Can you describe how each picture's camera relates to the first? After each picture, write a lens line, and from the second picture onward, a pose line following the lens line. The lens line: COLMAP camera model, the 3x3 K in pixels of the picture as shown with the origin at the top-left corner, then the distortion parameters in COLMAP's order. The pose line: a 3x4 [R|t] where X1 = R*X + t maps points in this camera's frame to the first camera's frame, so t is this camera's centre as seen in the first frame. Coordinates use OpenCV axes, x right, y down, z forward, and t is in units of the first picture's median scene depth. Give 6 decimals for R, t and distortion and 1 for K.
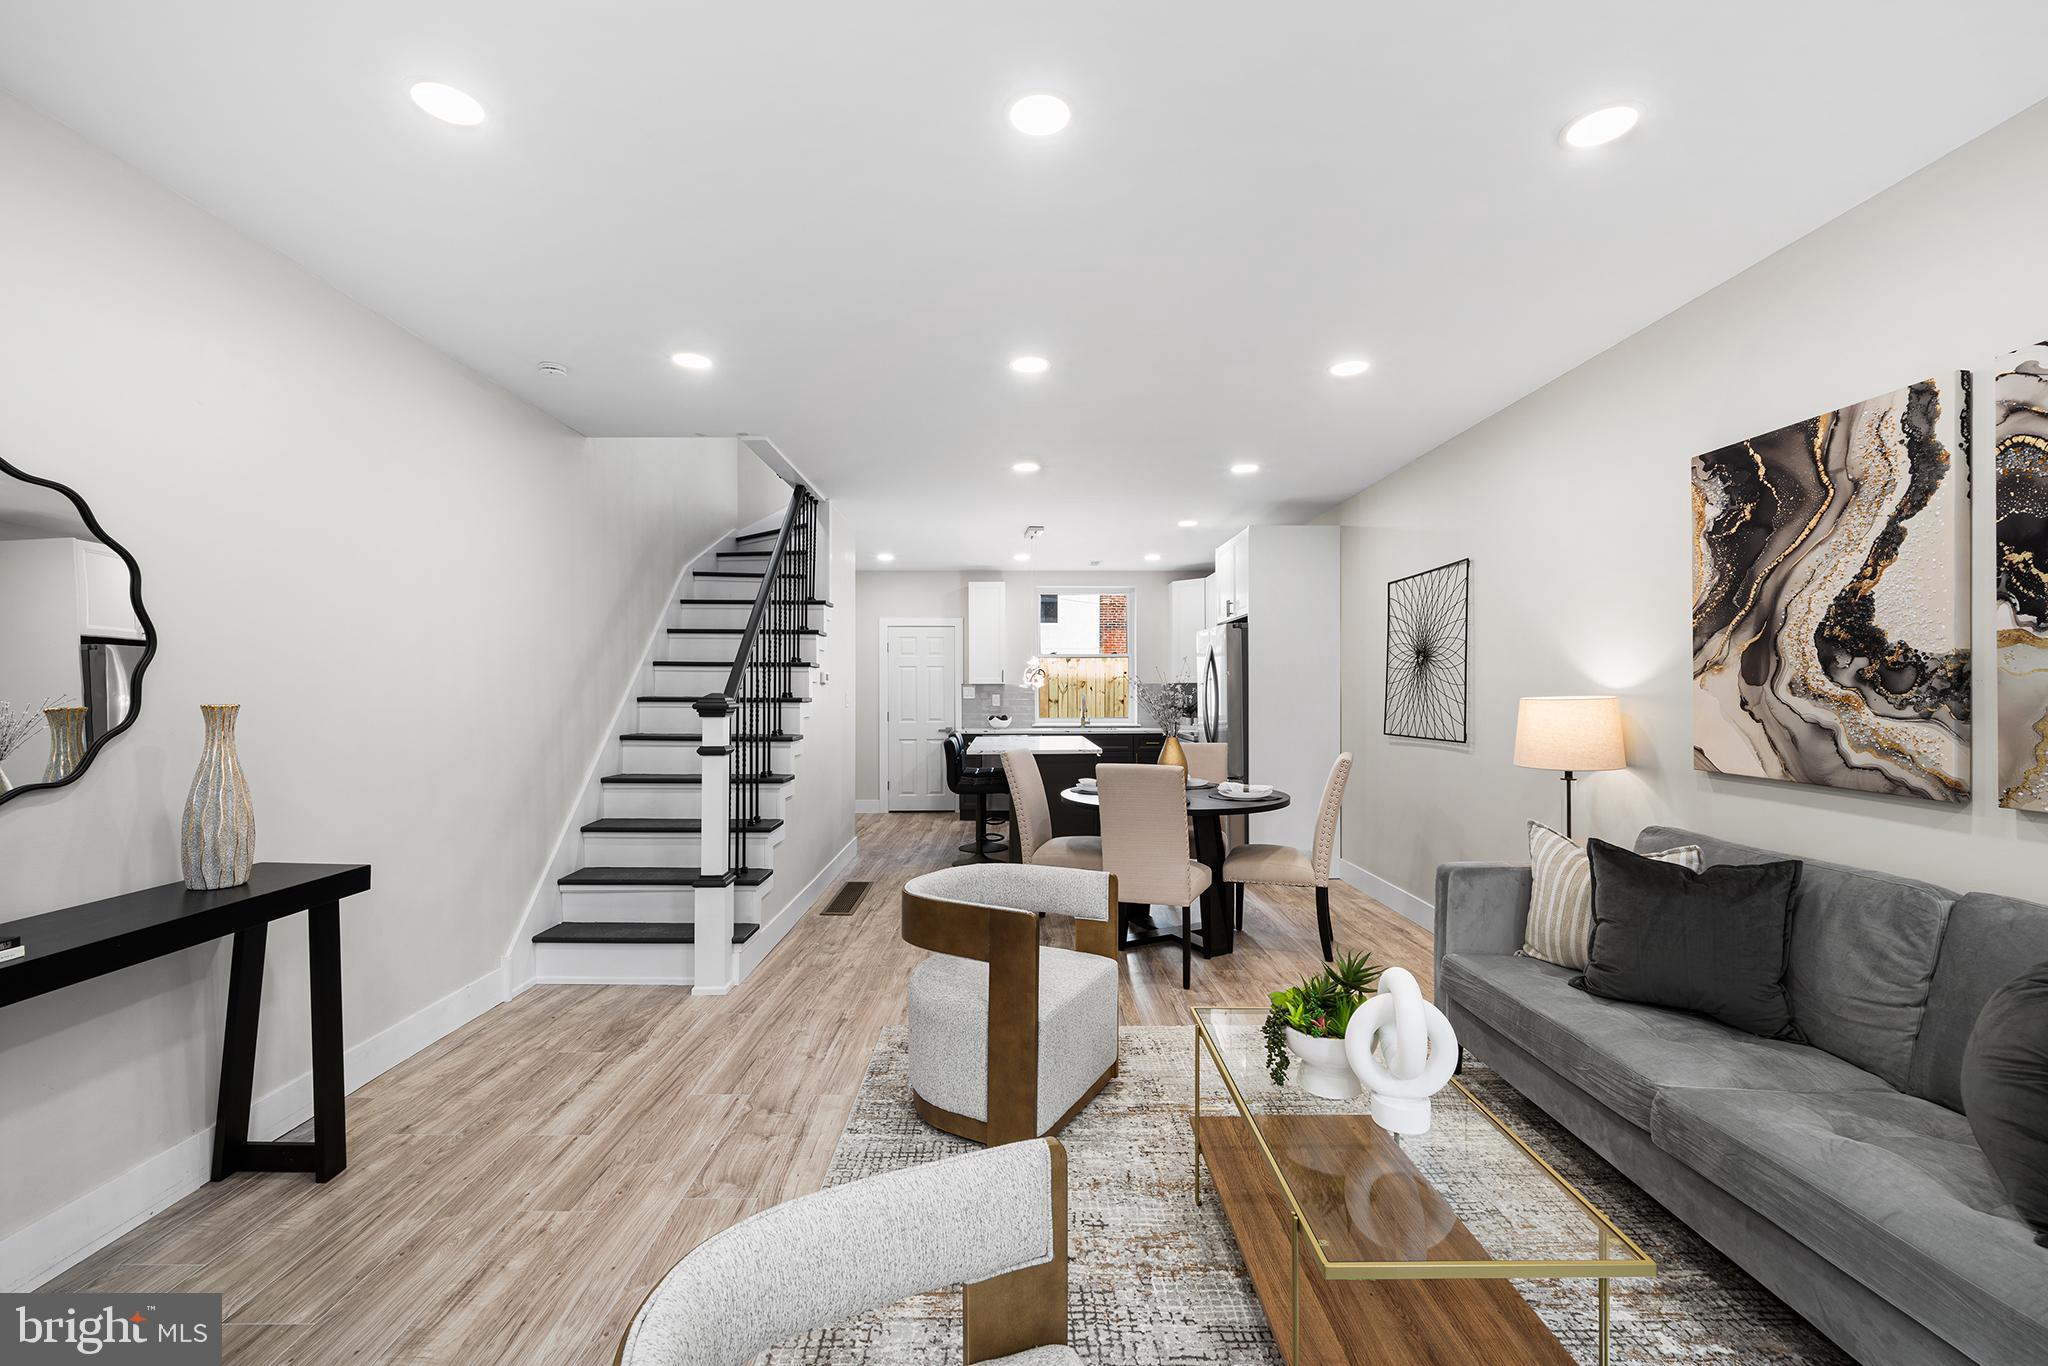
lens RADIAL K [[838.4, 0, 986.5], [0, 838.4, 685.1], [0, 0, 1]] dist [0.001000, -0.001449]
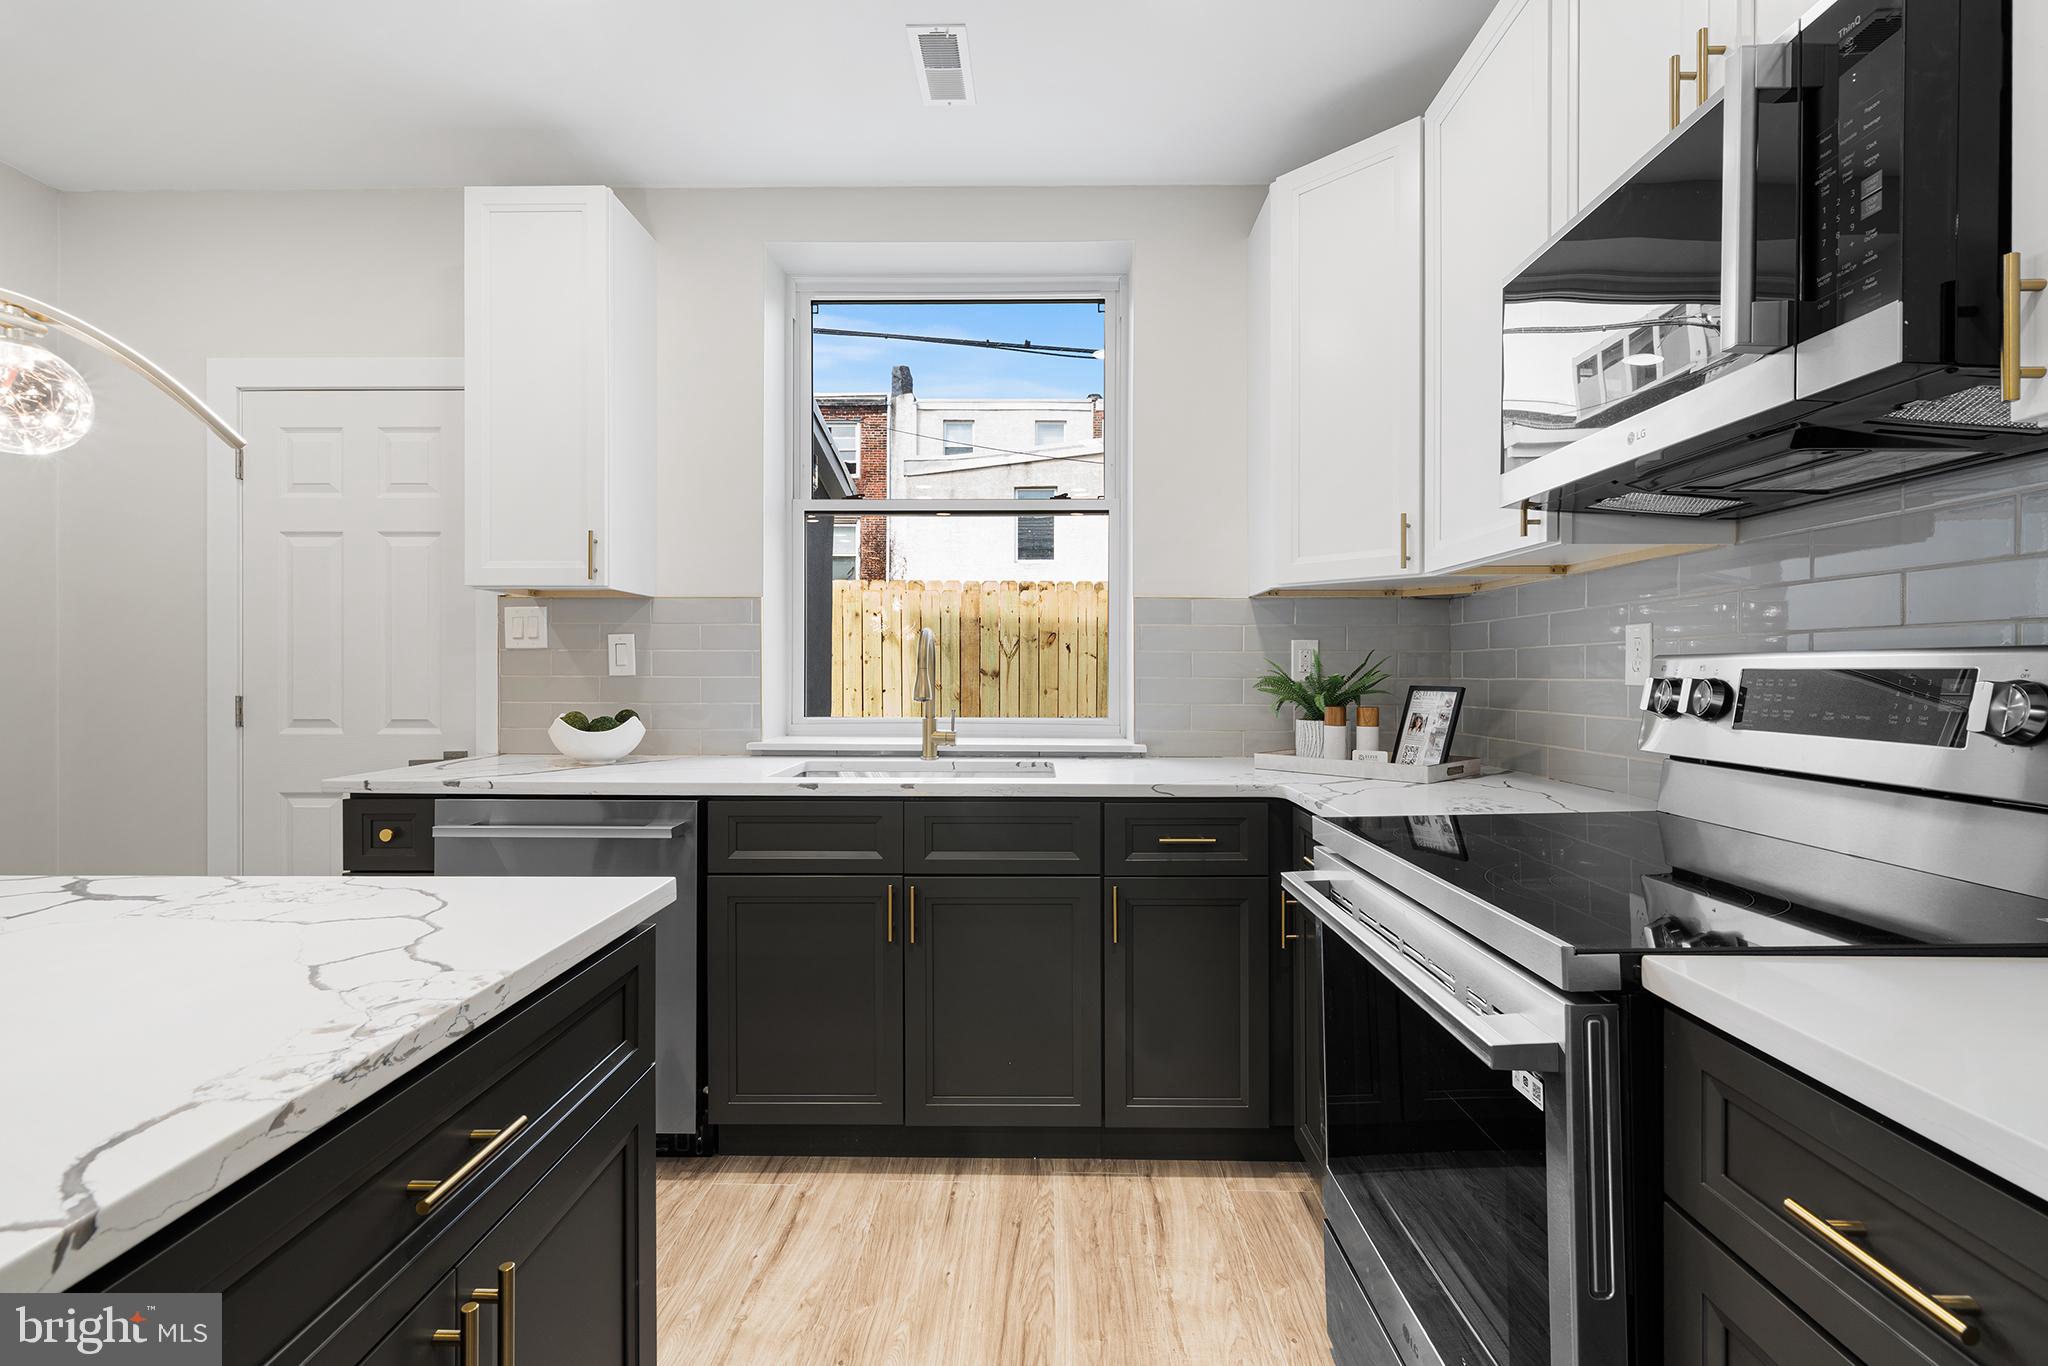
lens RADIAL K [[888.8, 0, 1030.8], [0, 888.8, 689.6], [0, 0, 1]] dist [0.000614, -0.000937]
pose [[0.999998, -0.000491, -0.001912, 0.562358], [0.000544, 0.999600, 0.028286, 0.080866], [0.001898, -0.028287, 0.999598, 2.745157]]
